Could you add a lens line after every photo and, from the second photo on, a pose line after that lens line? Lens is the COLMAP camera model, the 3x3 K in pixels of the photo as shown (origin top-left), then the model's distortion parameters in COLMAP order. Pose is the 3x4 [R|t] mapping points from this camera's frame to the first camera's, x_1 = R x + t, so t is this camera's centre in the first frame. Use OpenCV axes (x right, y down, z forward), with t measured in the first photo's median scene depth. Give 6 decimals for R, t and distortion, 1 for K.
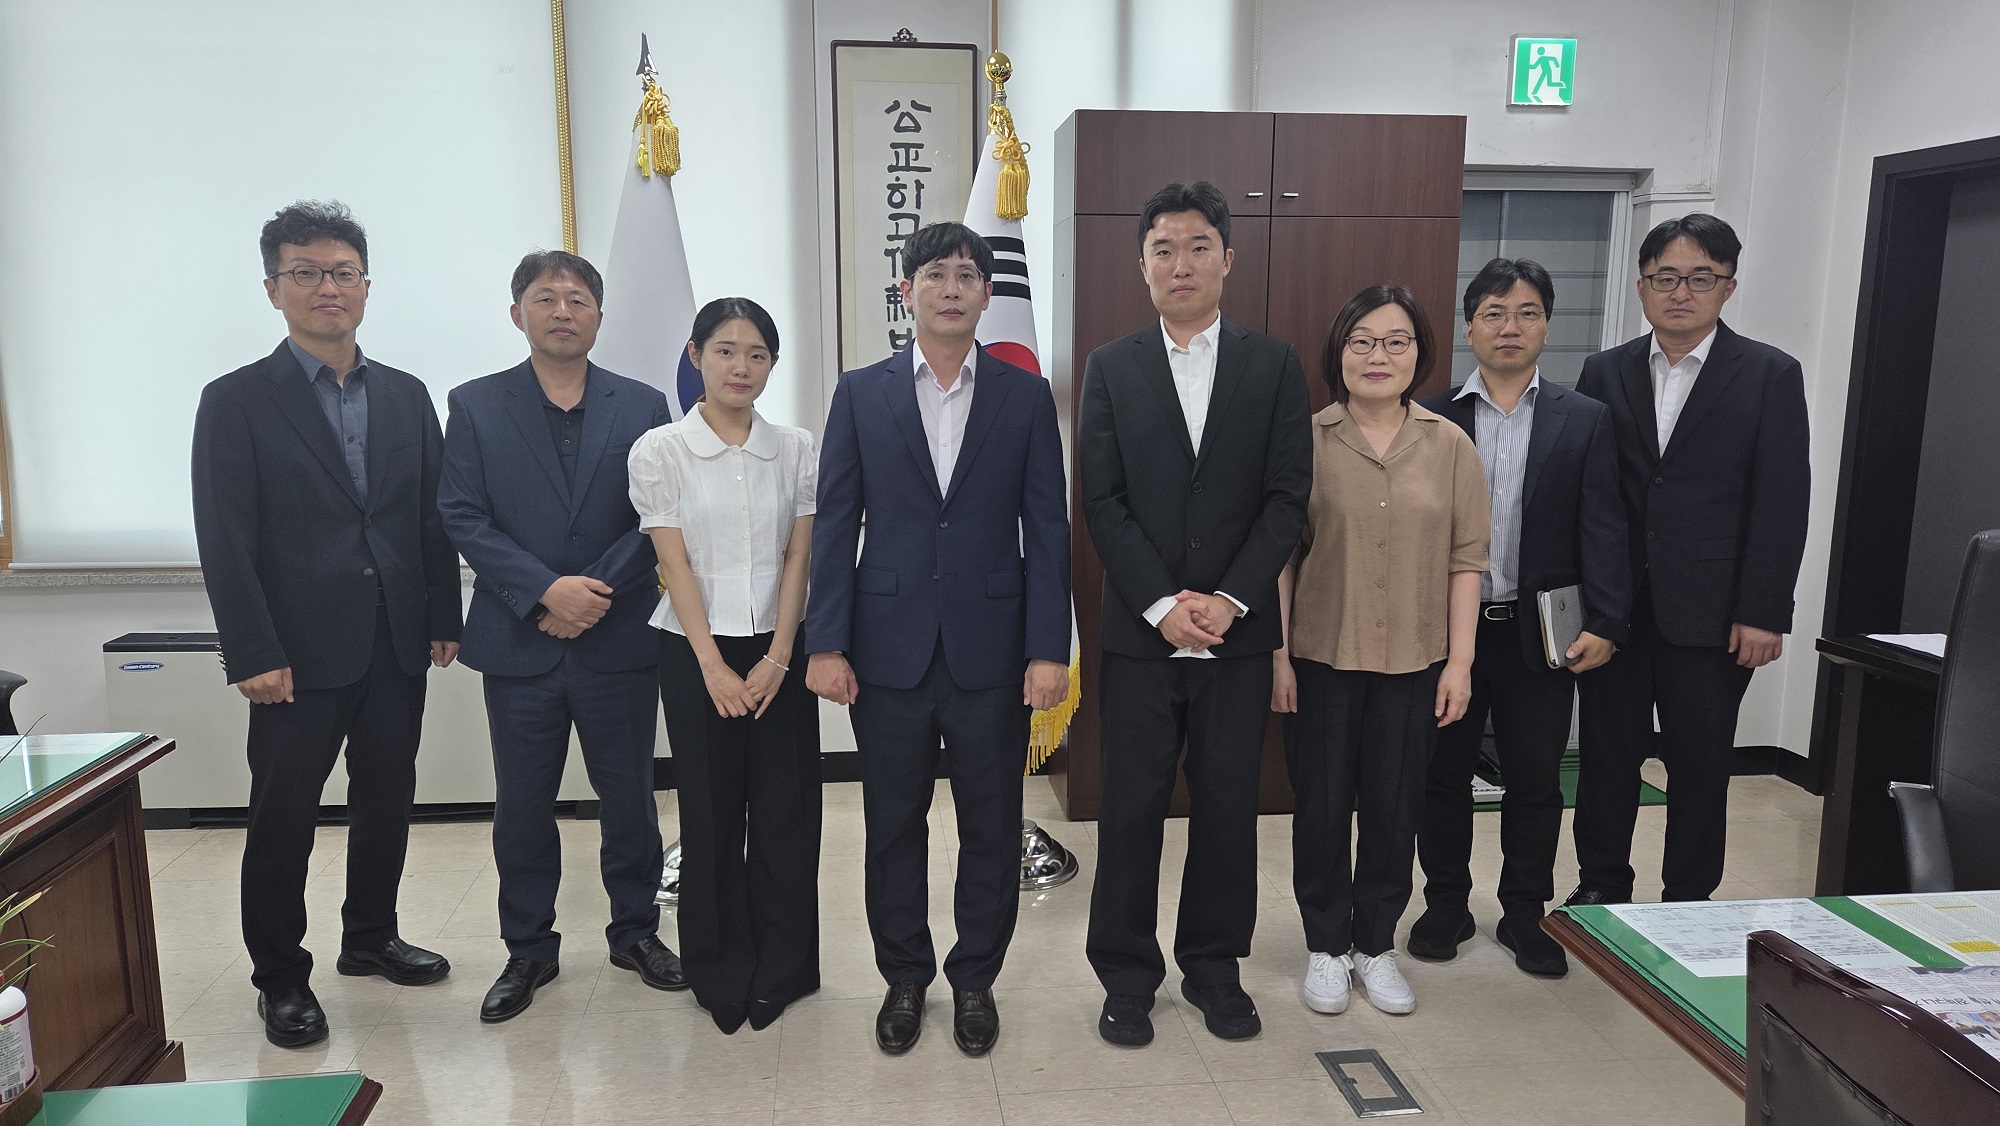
lens RADIAL K [[1381.4, 0, 1020.2], [0, 1381.4, 567.7], [0, 0, 1]] dist [0.057693, -0.059662]
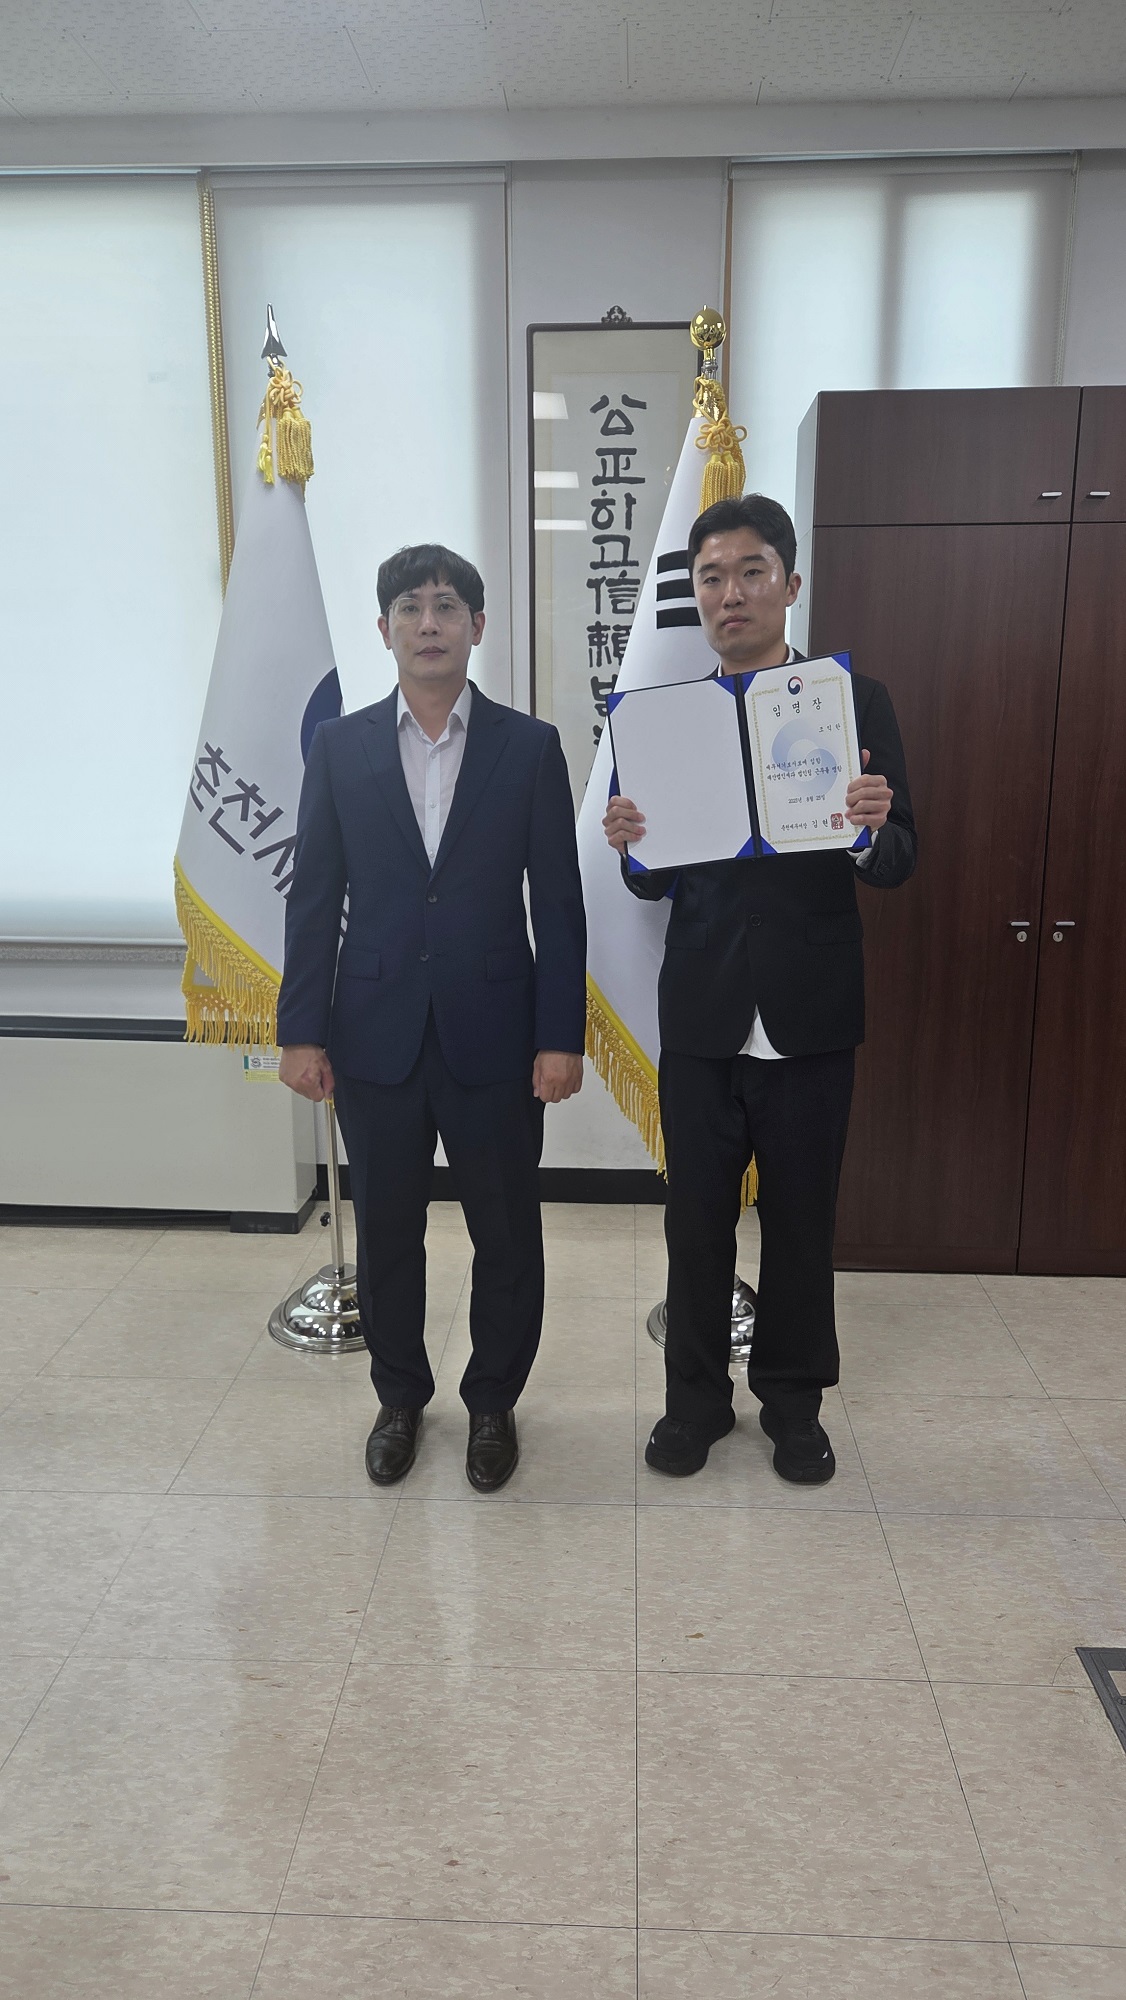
lens RADIAL K [[1381.4, 0, 563.0], [0, 1381.4, 1000.0], [0, 0, 1]] dist [0.057693, -0.059662]
pose [[0.984739, 0.033111, -0.170858, 0.040593], [-0.024879, 0.998434, 0.050100, -0.017640], [0.172249, -0.045085, 0.984021, 0.162524]]
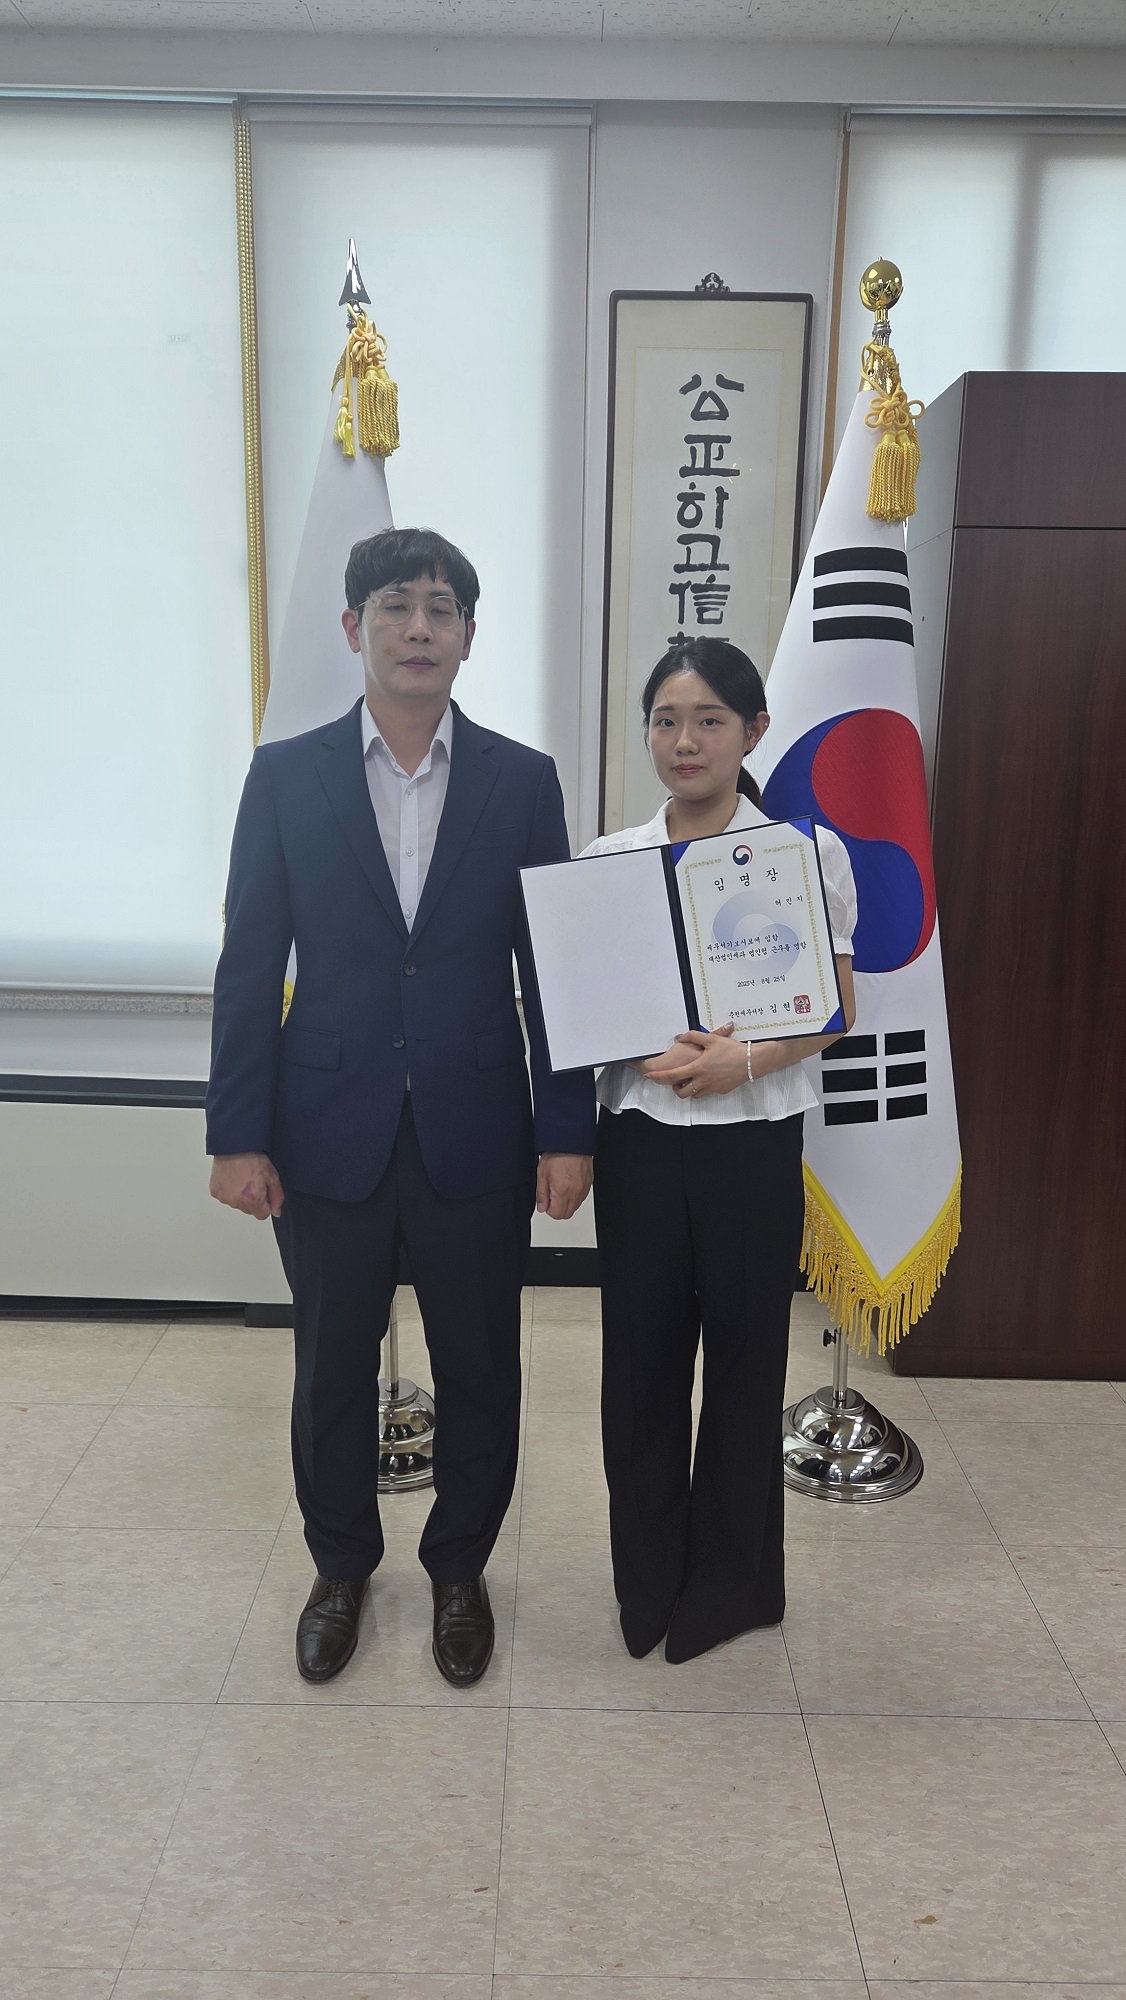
lens RADIAL K [[1381.4, 0, 563.0], [0, 1381.4, 1000.0], [0, 0, 1]] dist [0.057693, -0.059662]
pose [[0.991611, 0.040363, -0.122793, -0.056066], [-0.035690, 0.998561, 0.040020, -0.037549], [0.124232, -0.035302, 0.991625, 0.259826]]
